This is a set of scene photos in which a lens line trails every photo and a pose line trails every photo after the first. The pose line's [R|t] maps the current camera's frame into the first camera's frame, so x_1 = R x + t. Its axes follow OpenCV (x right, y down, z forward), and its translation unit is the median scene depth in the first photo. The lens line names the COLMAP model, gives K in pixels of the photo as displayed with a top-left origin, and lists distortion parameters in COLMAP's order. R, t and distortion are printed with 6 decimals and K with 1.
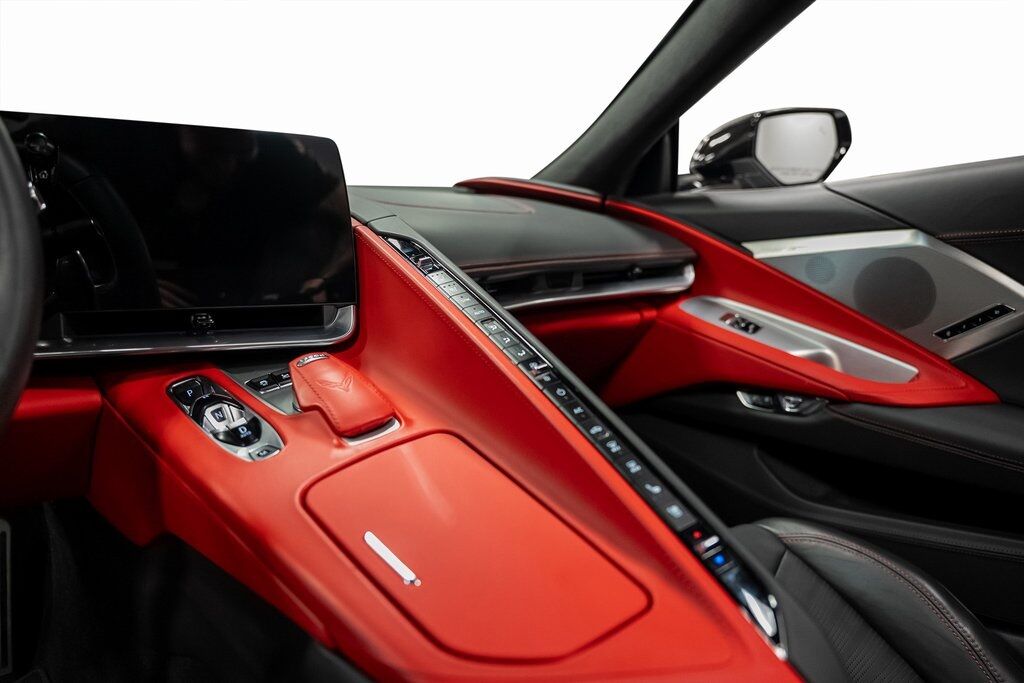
lens RADIAL K [[700.4, 0, 511.1], [0, 700.4, 338.0], [0, 0, 1]] dist [0.009814, -0.008966]
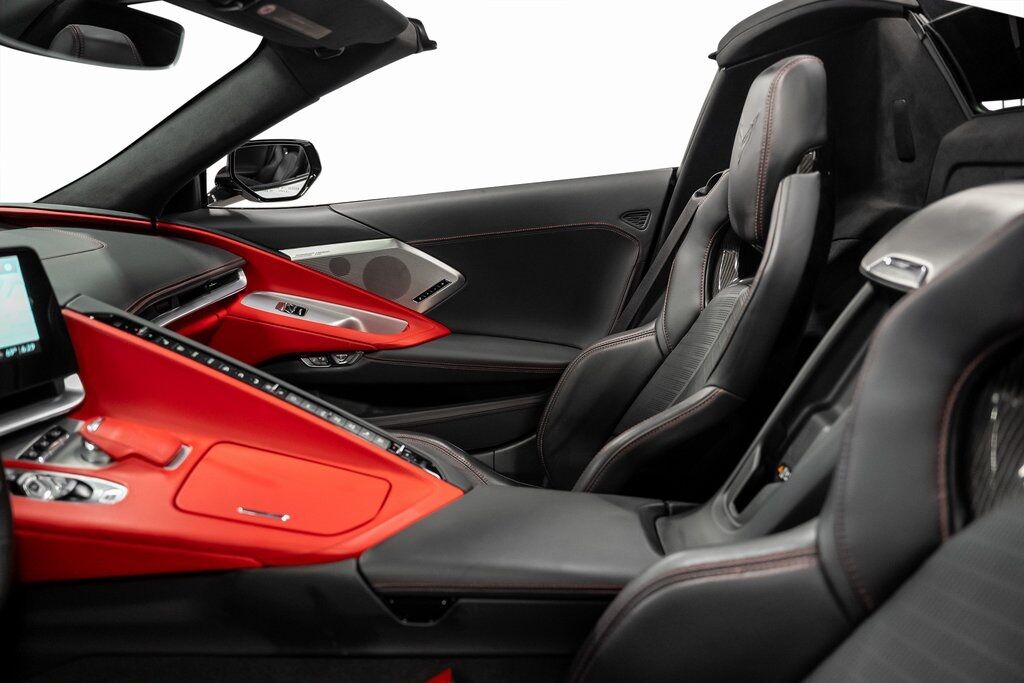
lens RADIAL K [[700.4, 0, 518.2], [0, 700.4, 348.4], [0, 0, 1]] dist [0.009814, -0.008966]
pose [[0.680254, -0.221737, 0.698632, -0.434553], [0.131677, 0.974607, 0.181116, -0.168189], [-0.721052, -0.031211, 0.692178, -0.352392]]
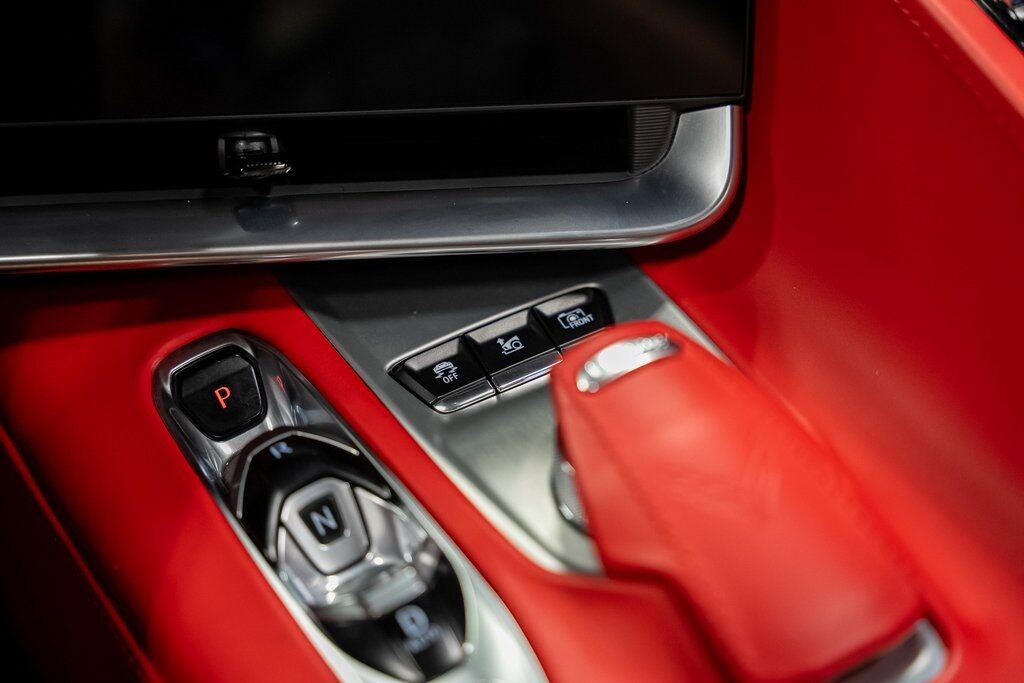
lens RADIAL K [[1723.4, 0, 517.4], [0, 1723.4, 339.7], [0, 0, 1]] dist [0.047378, 0.000000]
pose [[0.977516, 0.086046, -0.192508, -0.128653], [-0.027455, 0.957117, 0.288397, -0.122449], [0.209068, -0.276627, 0.937959, 0.218159]]
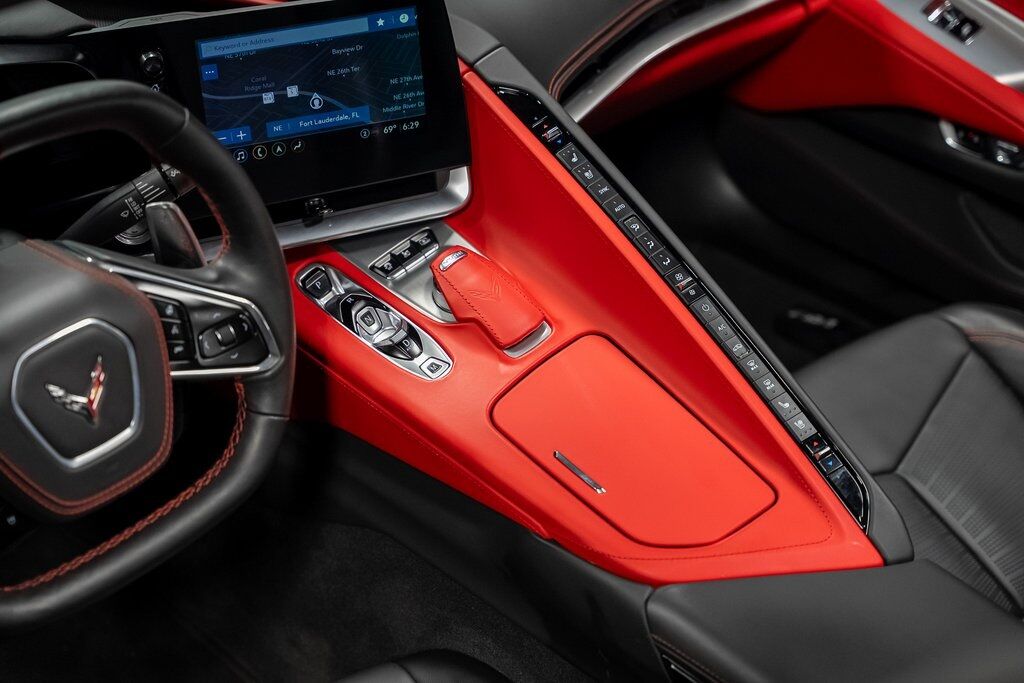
lens RADIAL K [[1993.6, 0, 506.2], [0, 1993.6, 341.3], [0, 0, 1]] dist [0.018105, 0.000000]
pose [[0.999051, -0.043504, -0.001874, -0.139559], [0.040206, 0.905064, 0.423370, -0.711444], [-0.016723, -0.423043, 0.905955, -1.082180]]
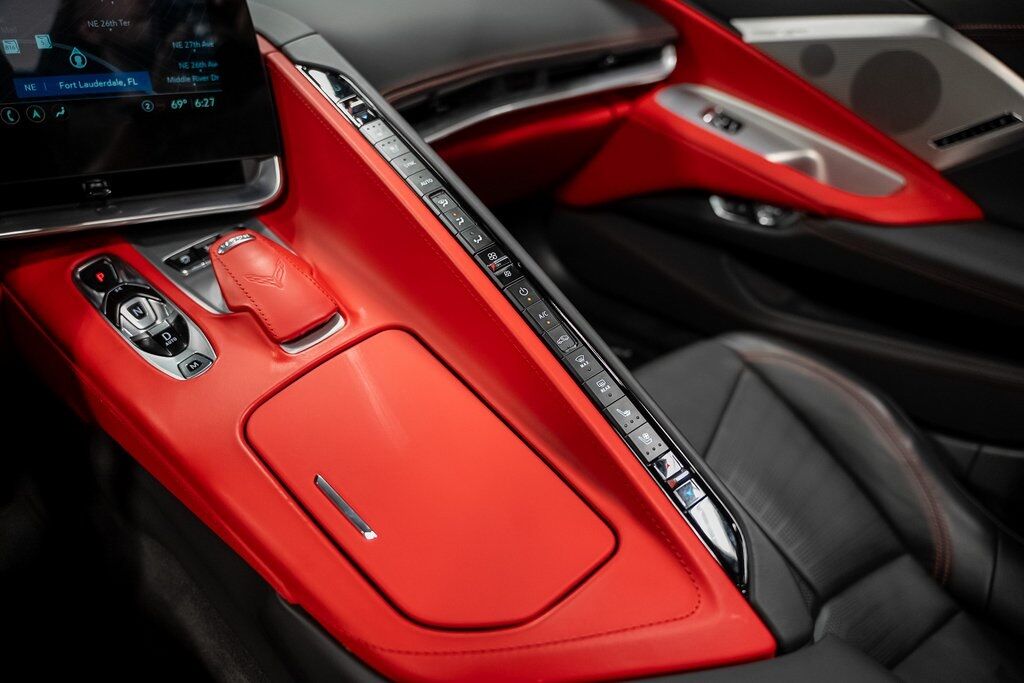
lens RADIAL K [[695.2, 0, 511.8], [0, 695.2, 340.8], [0, 0, 1]] dist [0.007010, -0.012370]
pose [[0.998297, -0.037201, 0.044944, 0.008344], [0.018189, 0.930400, 0.366094, -0.110362], [-0.055435, -0.364653, 0.929492, 0.096530]]
